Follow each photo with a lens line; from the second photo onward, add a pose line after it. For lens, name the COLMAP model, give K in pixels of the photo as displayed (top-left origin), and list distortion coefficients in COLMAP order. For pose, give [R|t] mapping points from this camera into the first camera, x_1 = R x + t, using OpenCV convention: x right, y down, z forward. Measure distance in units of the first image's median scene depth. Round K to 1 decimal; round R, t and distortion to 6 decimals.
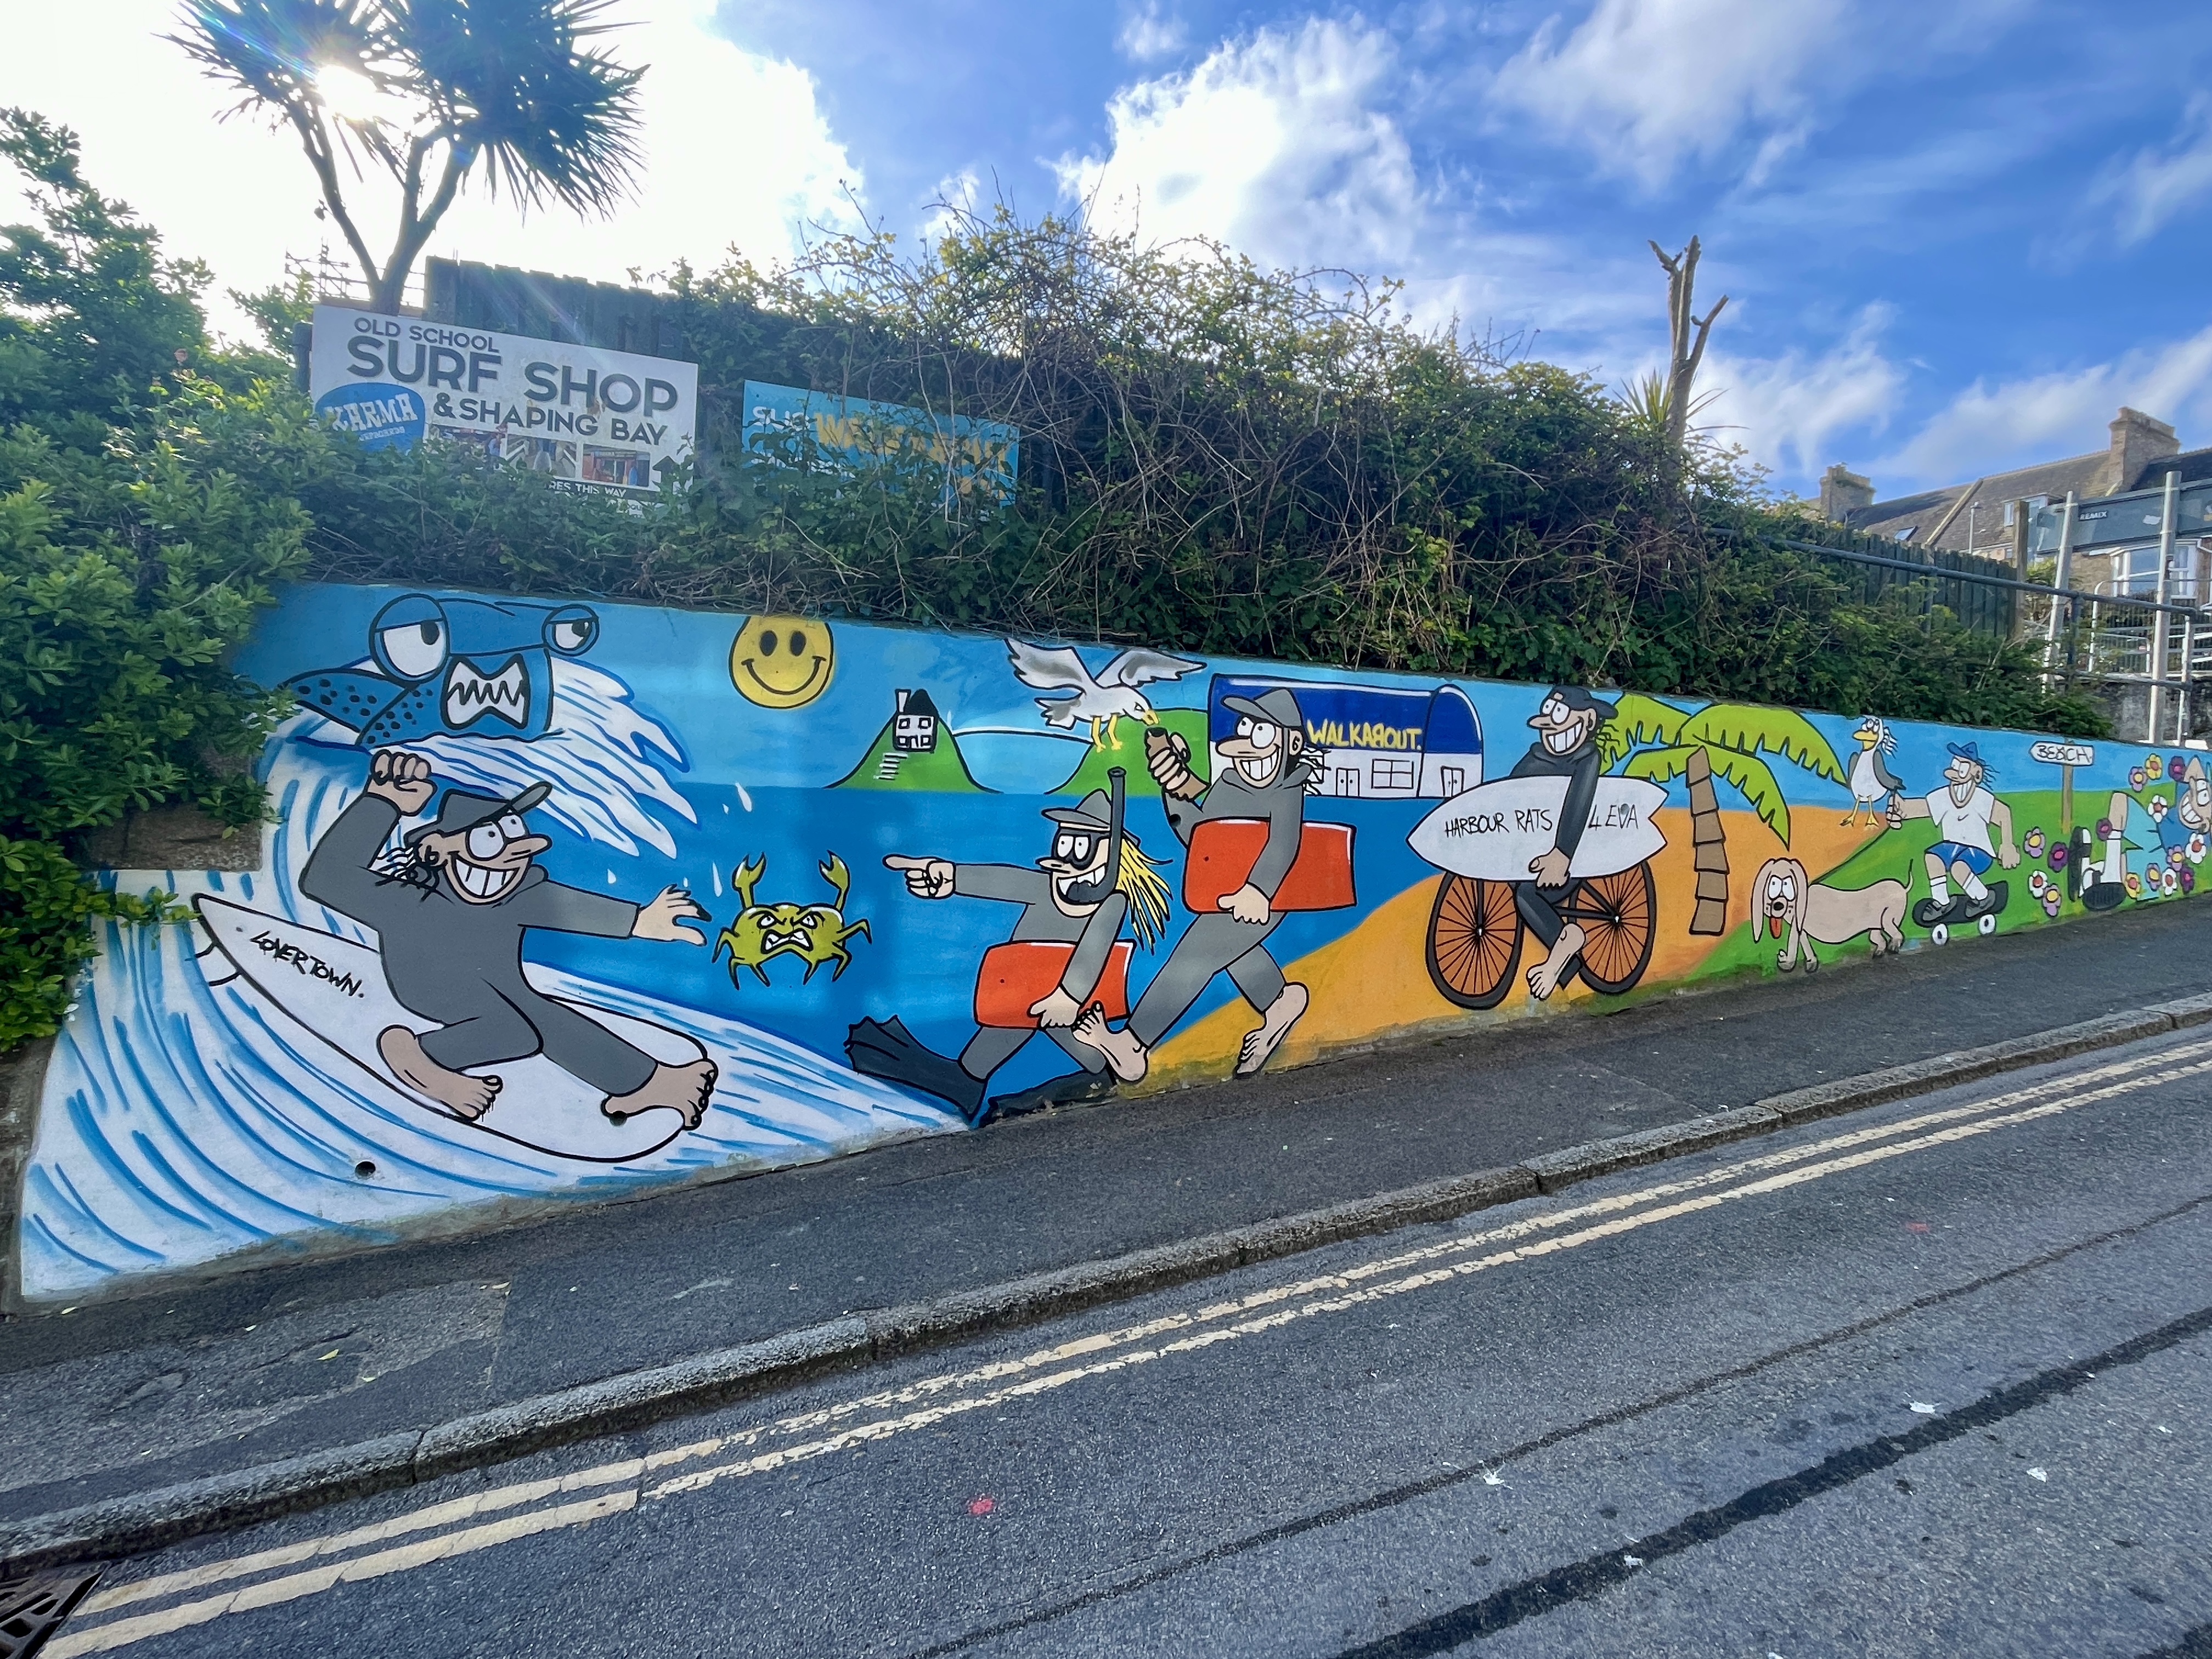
lens RADIAL K [[1101.9, 0, 1101.0], [0, 1101.9, 839.6], [0, 0, 1]] dist [-0.008242, 0.002564]
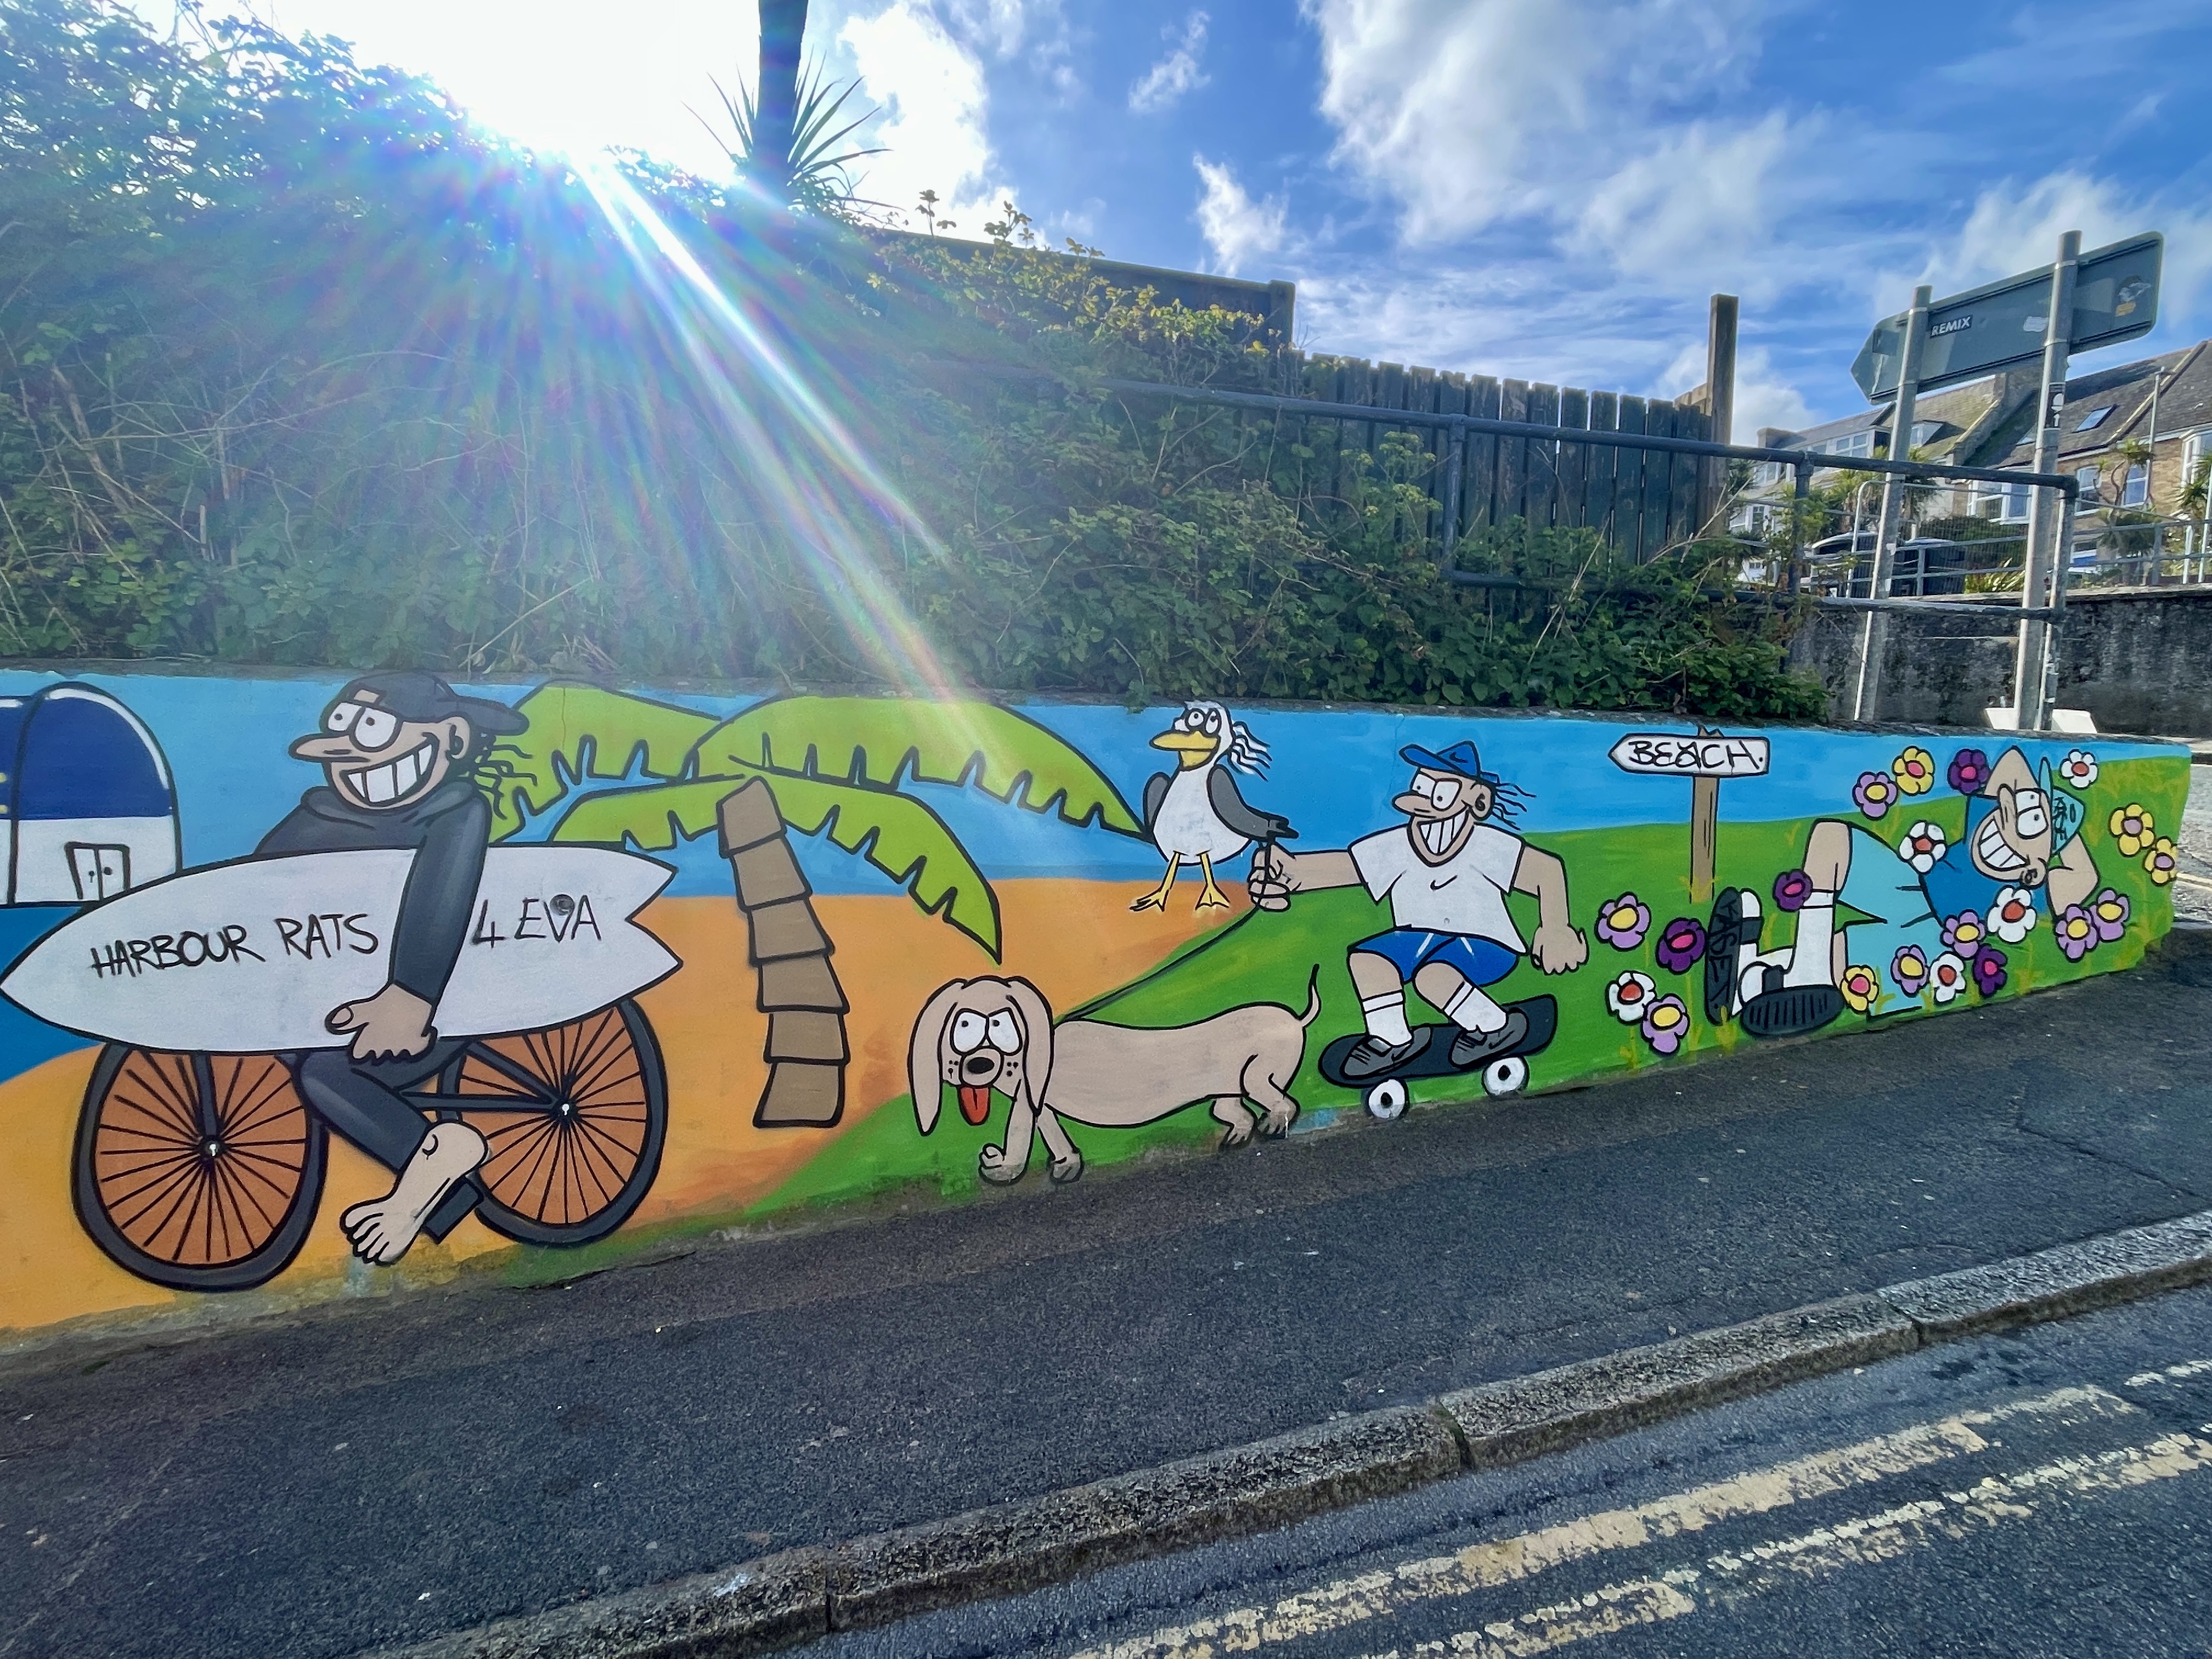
lens RADIAL K [[1101.9, 0, 1115.1], [0, 1101.9, 830.5], [0, 0, 1]] dist [-0.008242, 0.002564]
pose [[0.991657, -0.005433, -0.128789, 0.768346], [0.011595, 0.998821, 0.047145, -0.080916], [0.128381, -0.048245, 0.990551, 0.491620]]
